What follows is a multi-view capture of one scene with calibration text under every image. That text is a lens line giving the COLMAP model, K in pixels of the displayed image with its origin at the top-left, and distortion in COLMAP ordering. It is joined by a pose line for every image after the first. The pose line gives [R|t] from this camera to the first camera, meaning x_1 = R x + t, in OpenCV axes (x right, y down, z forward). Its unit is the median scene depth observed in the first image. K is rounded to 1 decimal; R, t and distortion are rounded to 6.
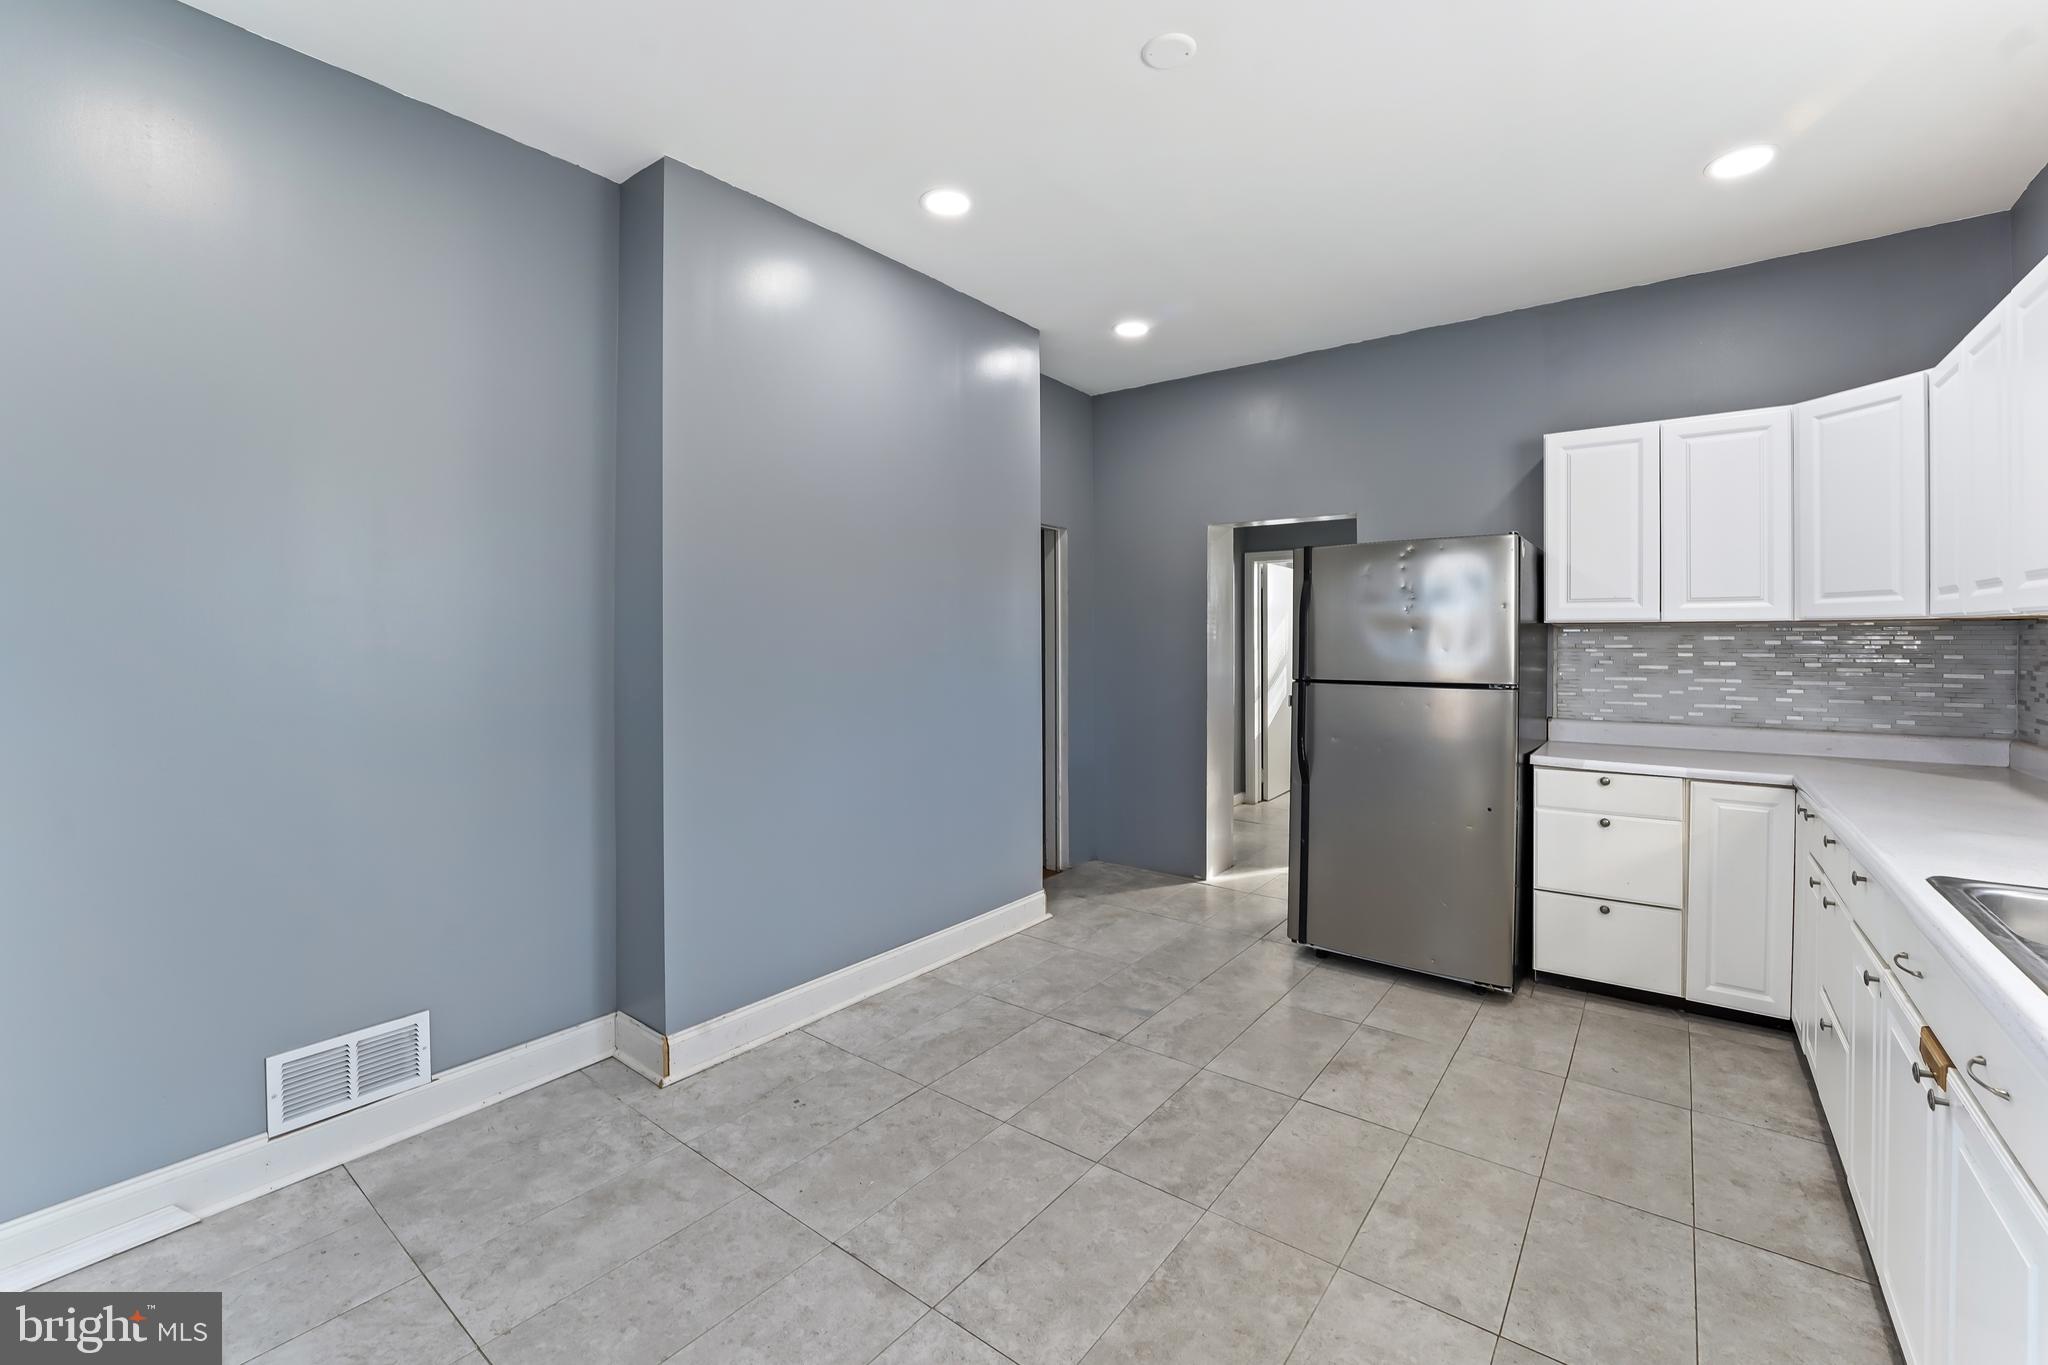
lens RADIAL K [[852.9, 0, 1025.6], [0, 852.9, 640.1], [0, 0, 1]] dist [-0.019104, 0.000042]
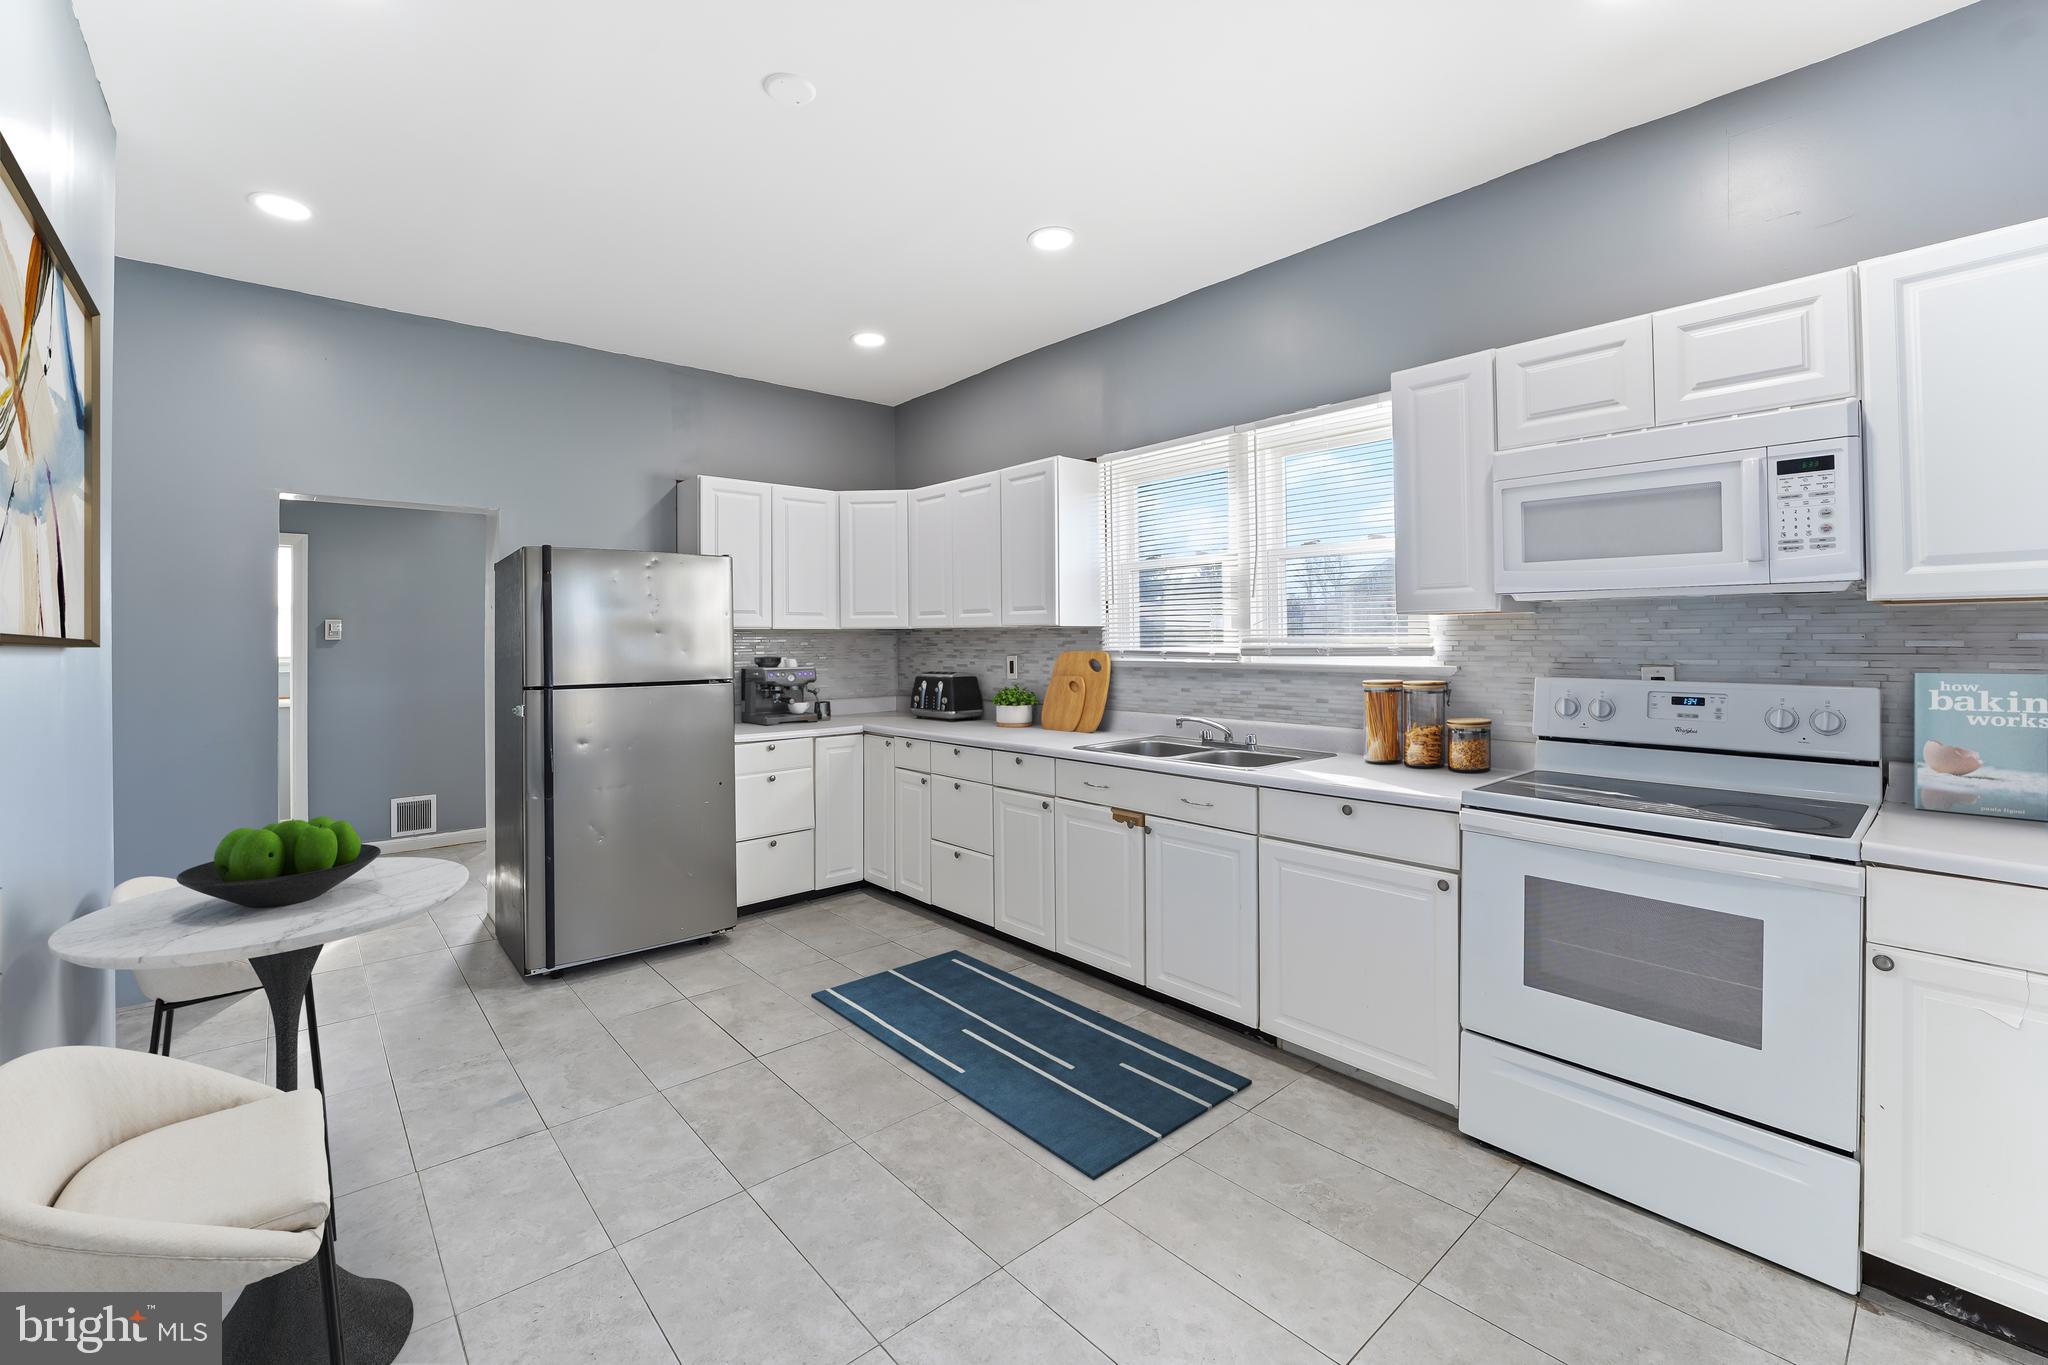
lens RADIAL K [[858.1, 0, 991.1], [0, 858.1, 634.7], [0, 0, 1]] dist [-0.012643, -0.000237]
pose [[0.214237, 0.003828, 0.976774, -0.723942], [0.012254, 0.999903, -0.006606, 0.002251], [-0.976705, 0.013385, 0.214170, 0.469382]]
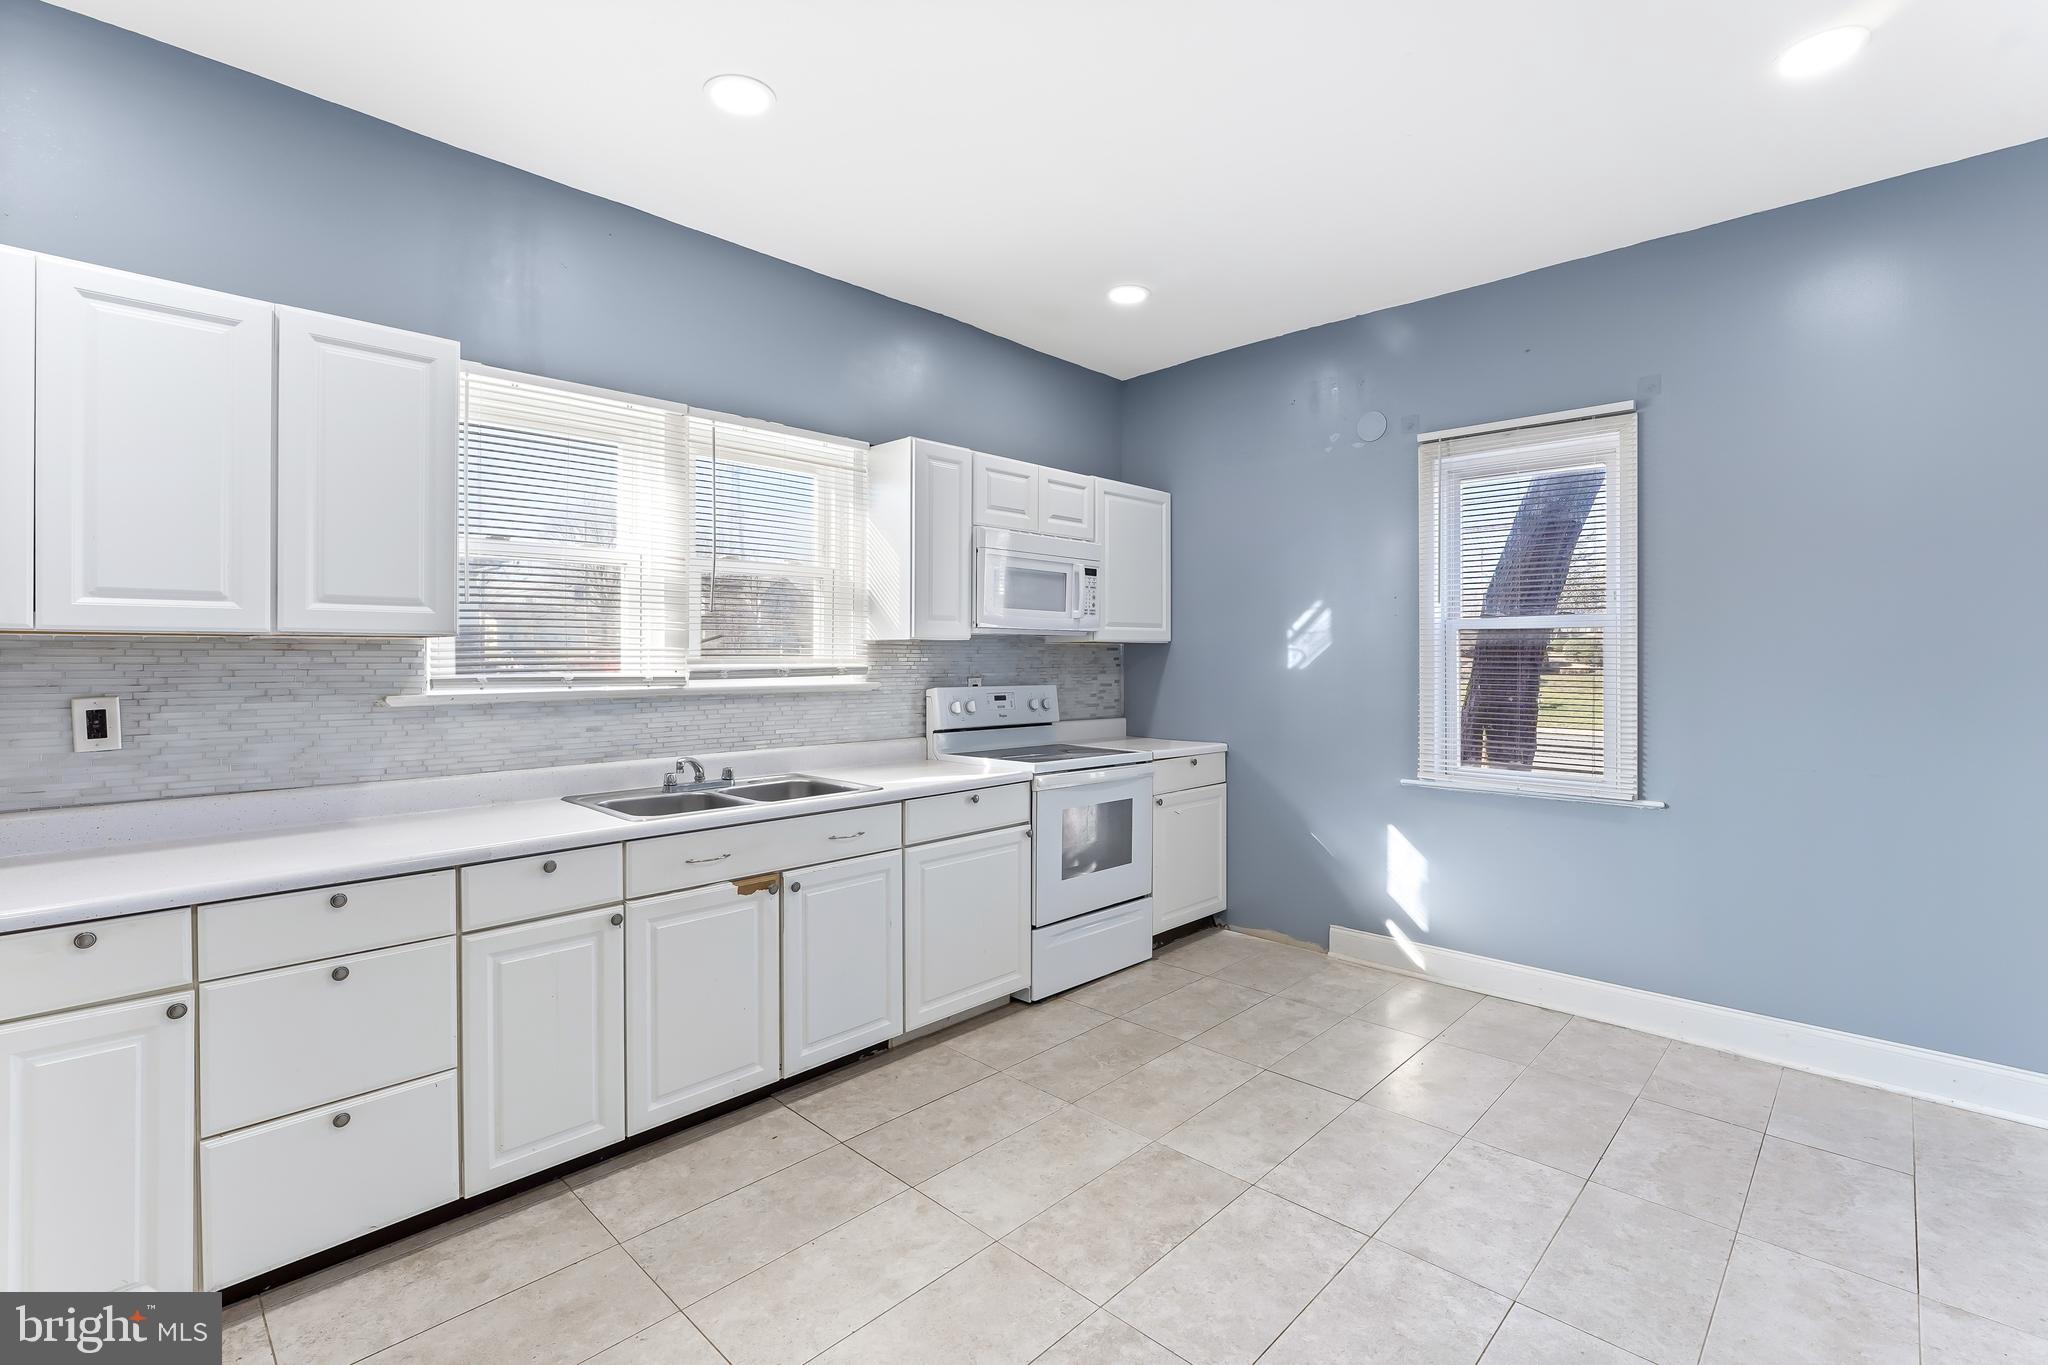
lens RADIAL K [[921.0, 0, 1025.6], [0, 921.0, 658.6], [0, 0, 1]] dist [-0.016813, 0.000161]
pose [[-0.993986, 0.004398, 0.109417, 0.154061], [0.005050, 0.999971, 0.005679, -0.002113], [-0.109388, 0.006197, -0.993980, 1.616138]]
